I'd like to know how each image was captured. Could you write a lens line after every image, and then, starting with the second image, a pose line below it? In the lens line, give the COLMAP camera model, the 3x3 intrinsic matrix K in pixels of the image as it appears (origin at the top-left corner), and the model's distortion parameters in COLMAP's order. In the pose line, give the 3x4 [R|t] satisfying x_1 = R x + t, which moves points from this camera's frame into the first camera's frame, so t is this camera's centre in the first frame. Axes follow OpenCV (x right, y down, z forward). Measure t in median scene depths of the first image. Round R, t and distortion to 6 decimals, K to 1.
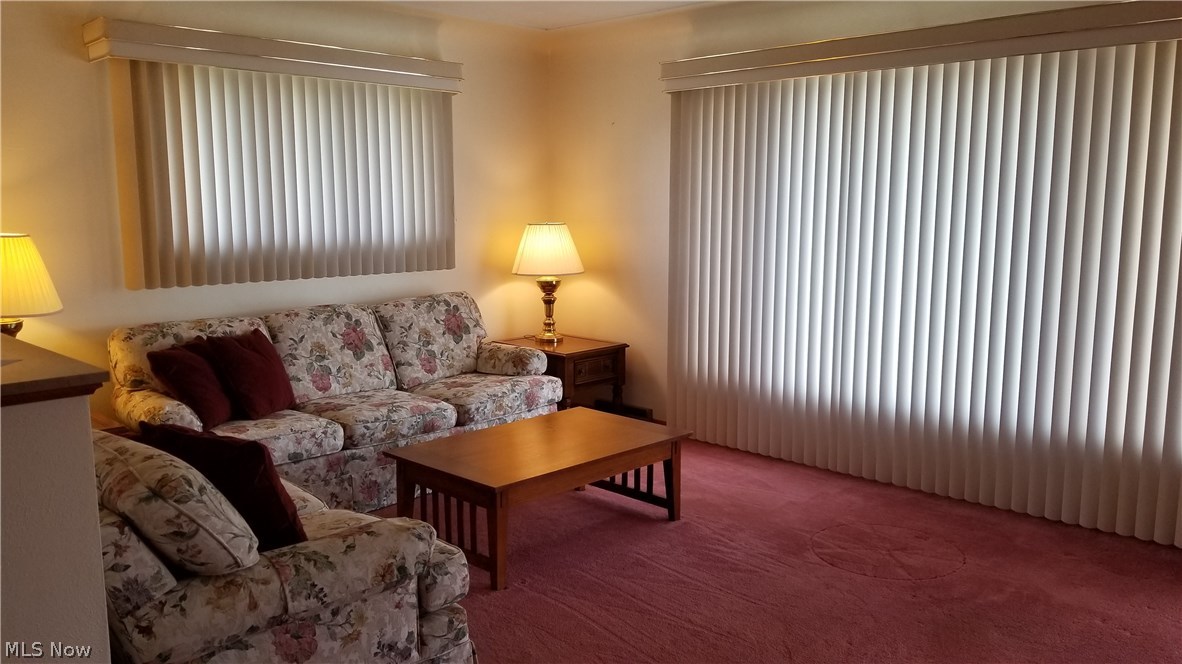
lens RADIAL K [[913.1, 0, 584.5], [0, 913.1, 332.0], [0, 0, 1]] dist [-0.000937, -0.000481]
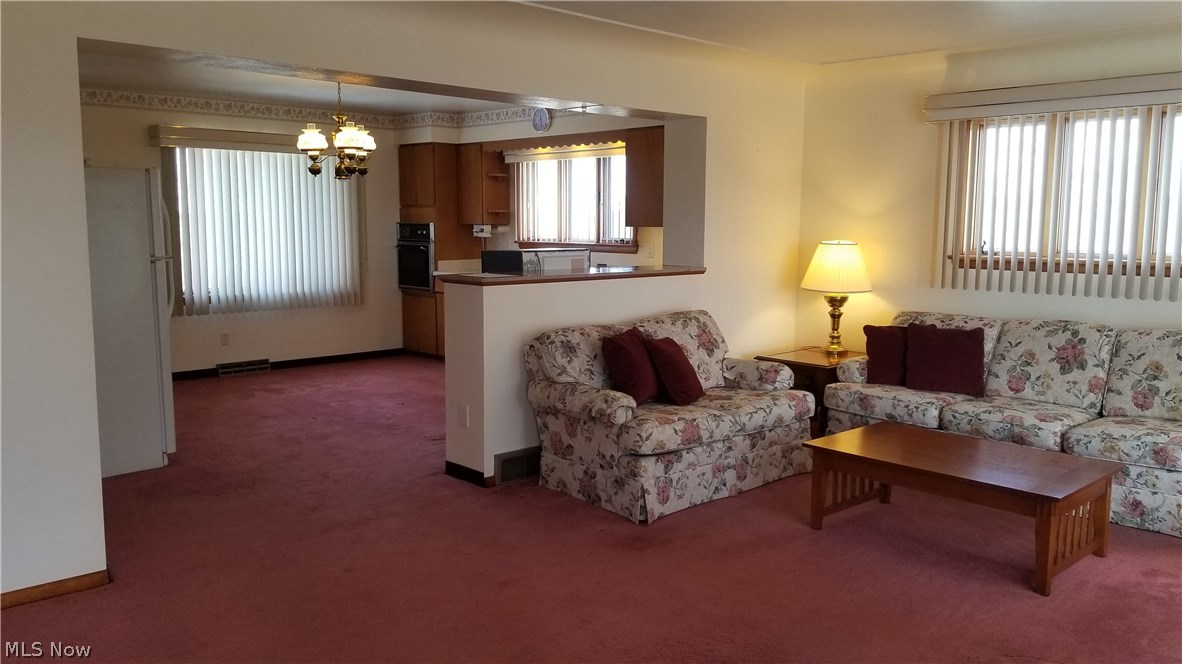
lens RADIAL K [[913.1, 0, 582.9], [0, 913.1, 331.4], [0, 0, 1]] dist [-0.000937, -0.000481]
pose [[-0.060568, 0.133737, -0.989164, 0.864519], [-0.130940, 0.981356, 0.140699, -0.098615], [0.989538, 0.138043, -0.041927, 0.499261]]
